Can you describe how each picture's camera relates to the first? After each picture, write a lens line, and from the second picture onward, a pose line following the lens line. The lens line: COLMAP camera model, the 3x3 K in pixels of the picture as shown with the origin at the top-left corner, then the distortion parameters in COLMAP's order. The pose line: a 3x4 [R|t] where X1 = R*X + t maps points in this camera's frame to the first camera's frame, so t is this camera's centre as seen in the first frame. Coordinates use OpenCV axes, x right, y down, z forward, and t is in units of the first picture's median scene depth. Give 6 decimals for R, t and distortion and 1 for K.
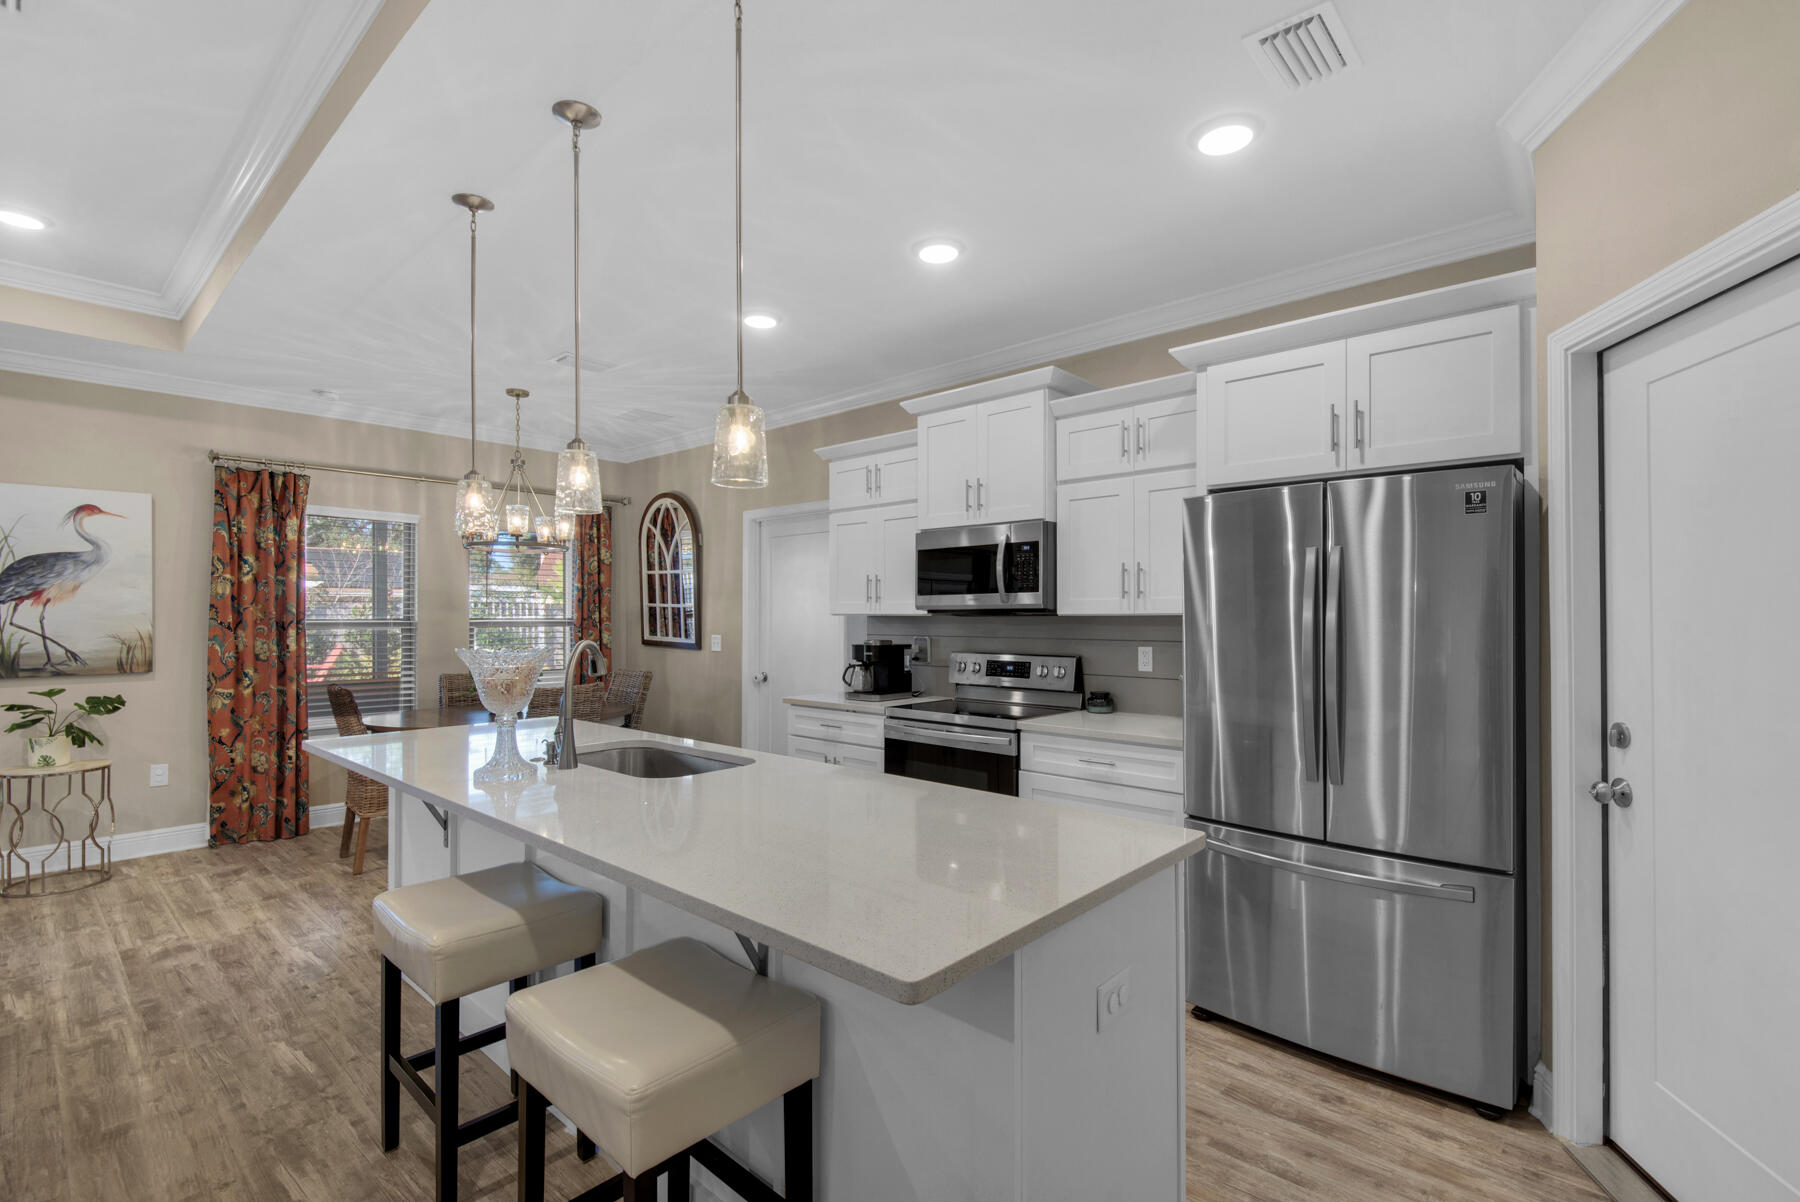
lens RADIAL K [[833.6, 0, 889.4], [0, 833.6, 603.7], [0, 0, 1]] dist [0.012918, -0.005691]
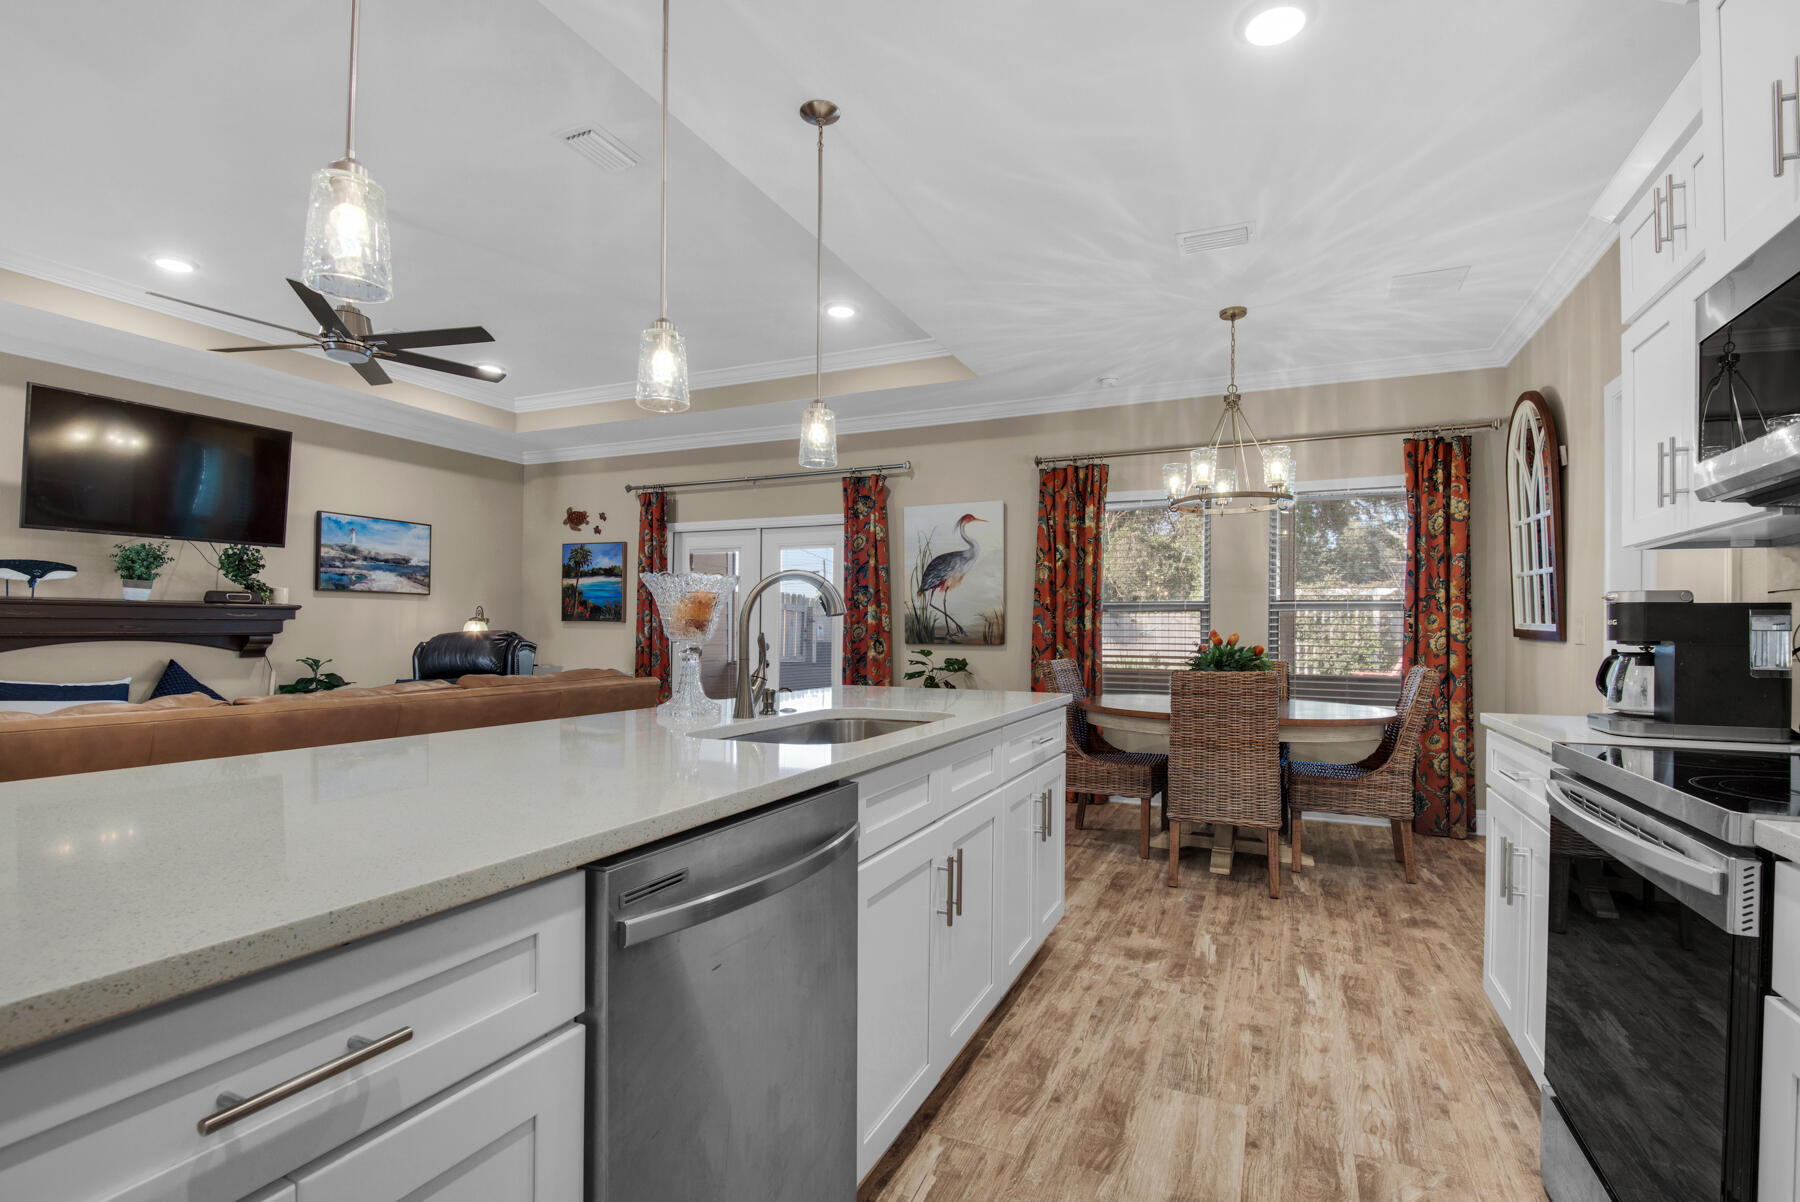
lens RADIAL K [[833.6, 0, 868.5], [0, 833.6, 622.5], [0, 0, 1]] dist [0.012918, -0.005691]
pose [[0.299434, -0.002404, -0.954114, 0.229915], [0.002714, 0.999995, -0.001667, 0.049502], [0.954113, -0.002090, 0.299439, 0.427691]]
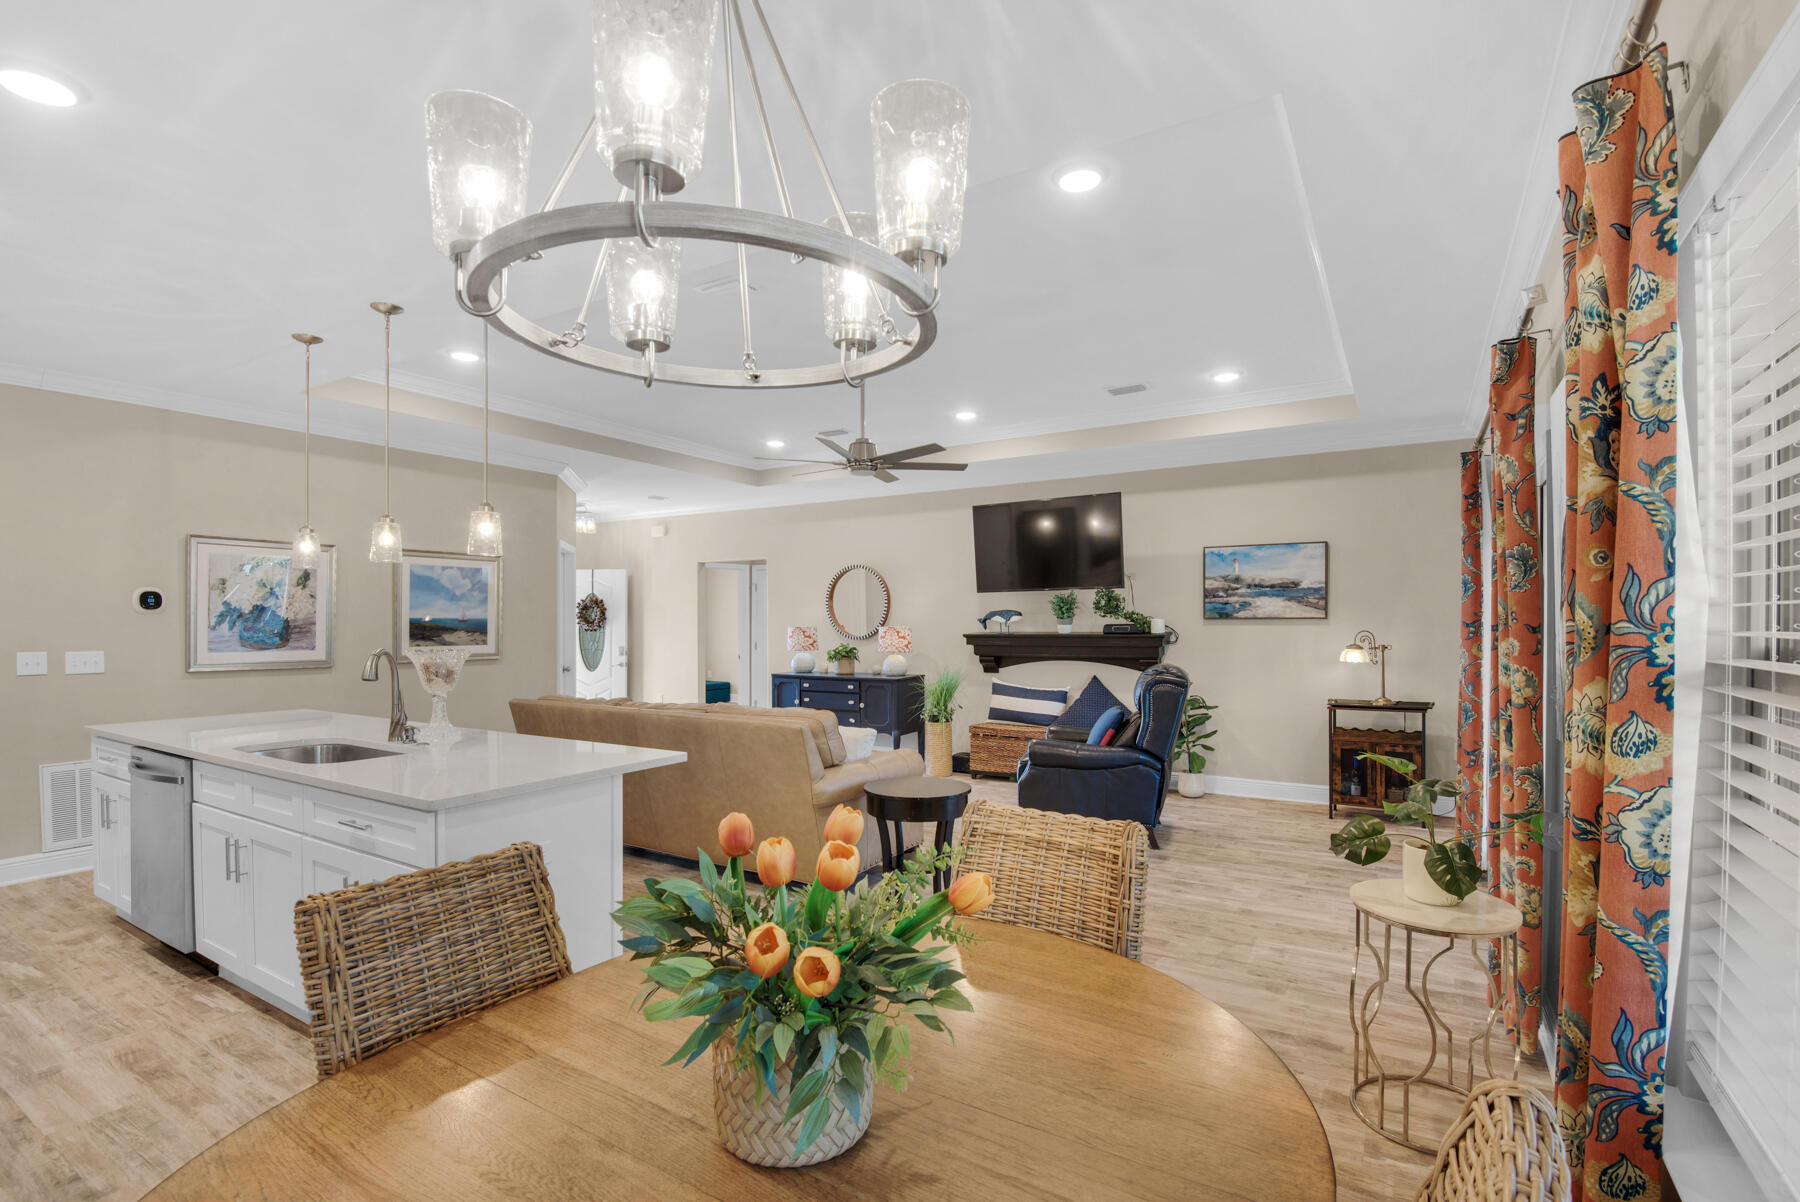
lens RADIAL K [[833.6, 0, 917.6], [0, 833.6, 603.7], [0, 0, 1]] dist [0.012918, -0.005691]
pose [[-0.977717, -0.003595, -0.209896, -0.589702], [0.004201, 0.999318, -0.036687, 0.013954], [0.209884, -0.036751, -0.977035, 1.414792]]
